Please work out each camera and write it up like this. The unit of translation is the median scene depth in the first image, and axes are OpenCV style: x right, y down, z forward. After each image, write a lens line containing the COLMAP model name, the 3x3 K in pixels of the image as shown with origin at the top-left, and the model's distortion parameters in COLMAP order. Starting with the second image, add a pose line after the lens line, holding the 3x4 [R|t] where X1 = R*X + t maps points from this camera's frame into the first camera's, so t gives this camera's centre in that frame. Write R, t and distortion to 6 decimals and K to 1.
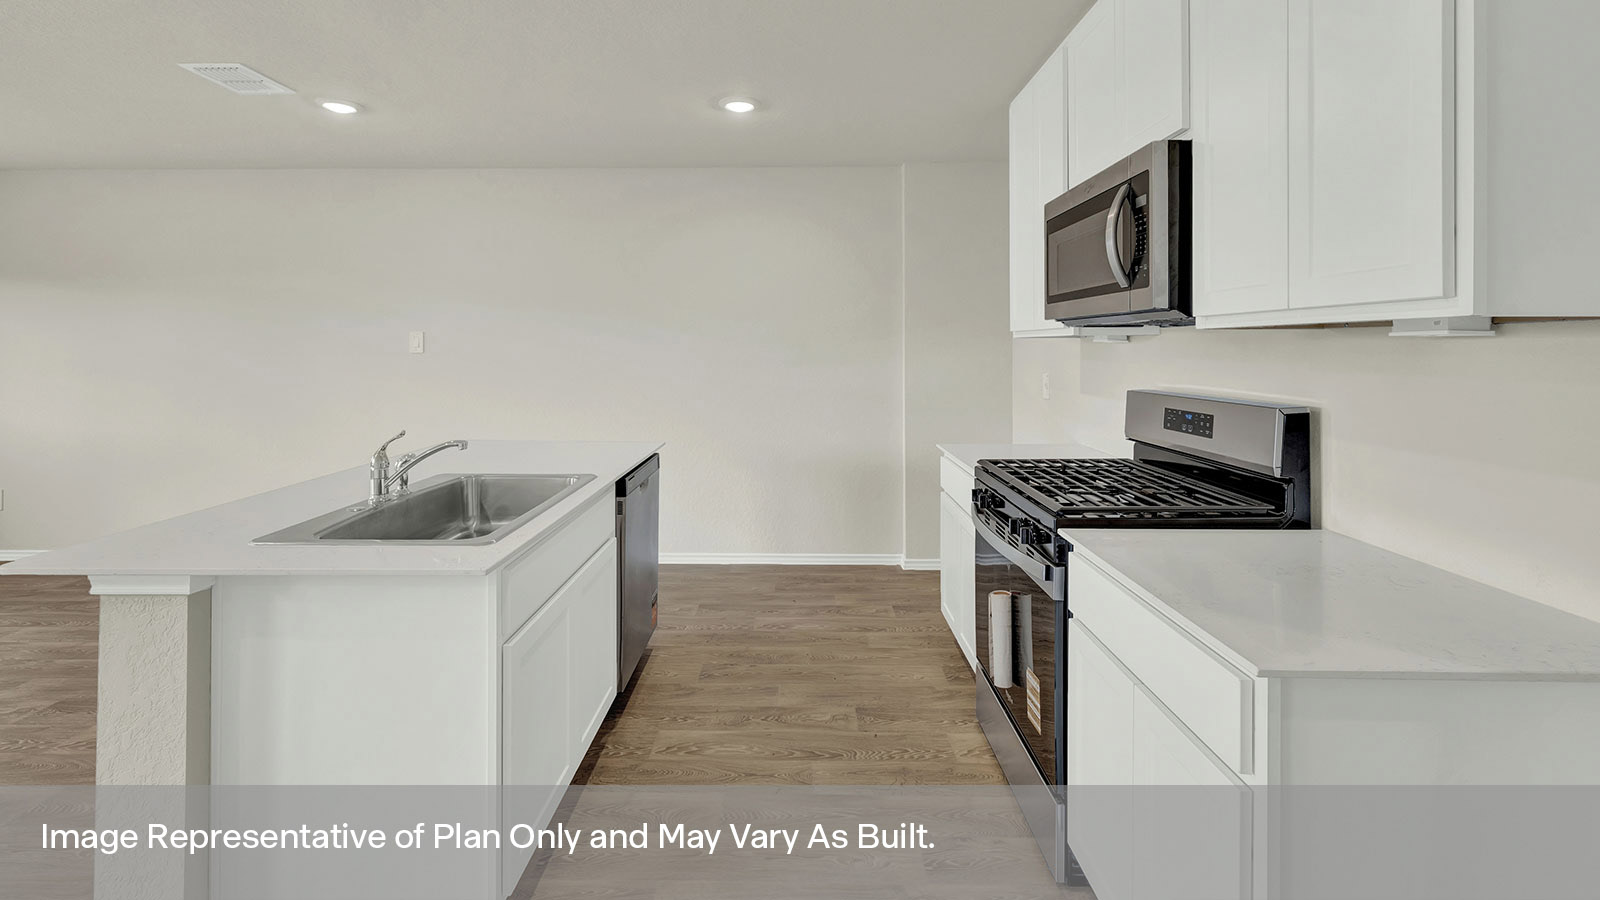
lens RADIAL K [[684.1, 0, 795.8], [0, 684.1, 338.7], [0, 0, 1]] dist [0.001980, 0.000146]
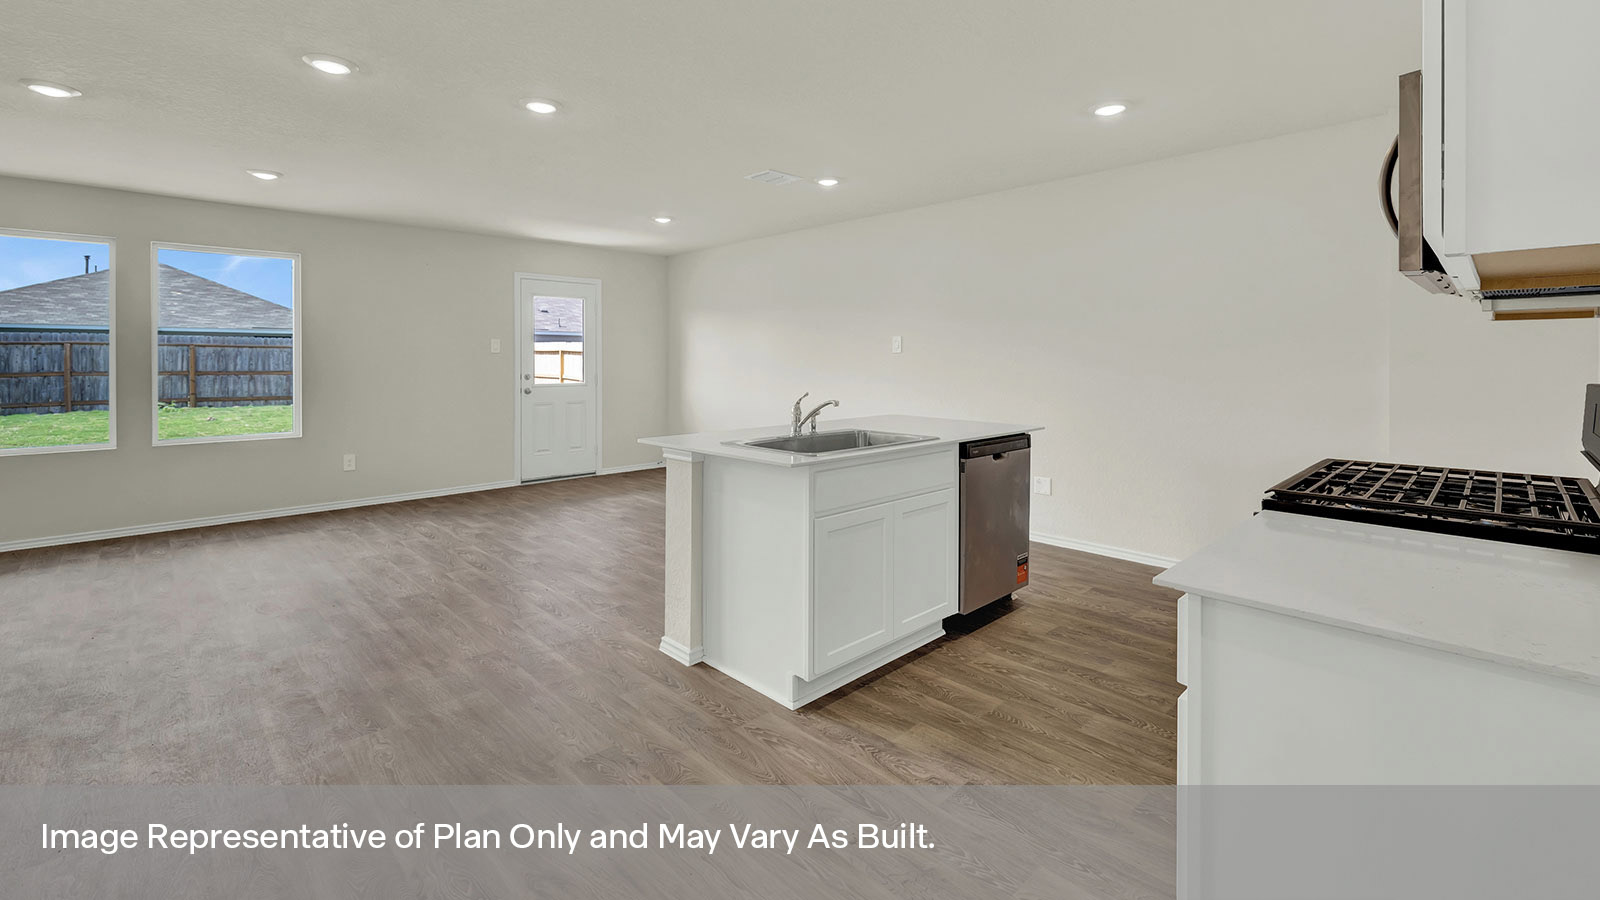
lens RADIAL K [[683.6, 0, 793.5], [0, 683.6, 349.0], [0, 0, 1]] dist [0.001236, 0.000060]
pose [[0.699755, -0.010884, -0.714300, 0.422406], [0.008739, 0.999940, -0.006675, 0.036168], [0.714329, -0.001571, 0.699808, -0.095154]]
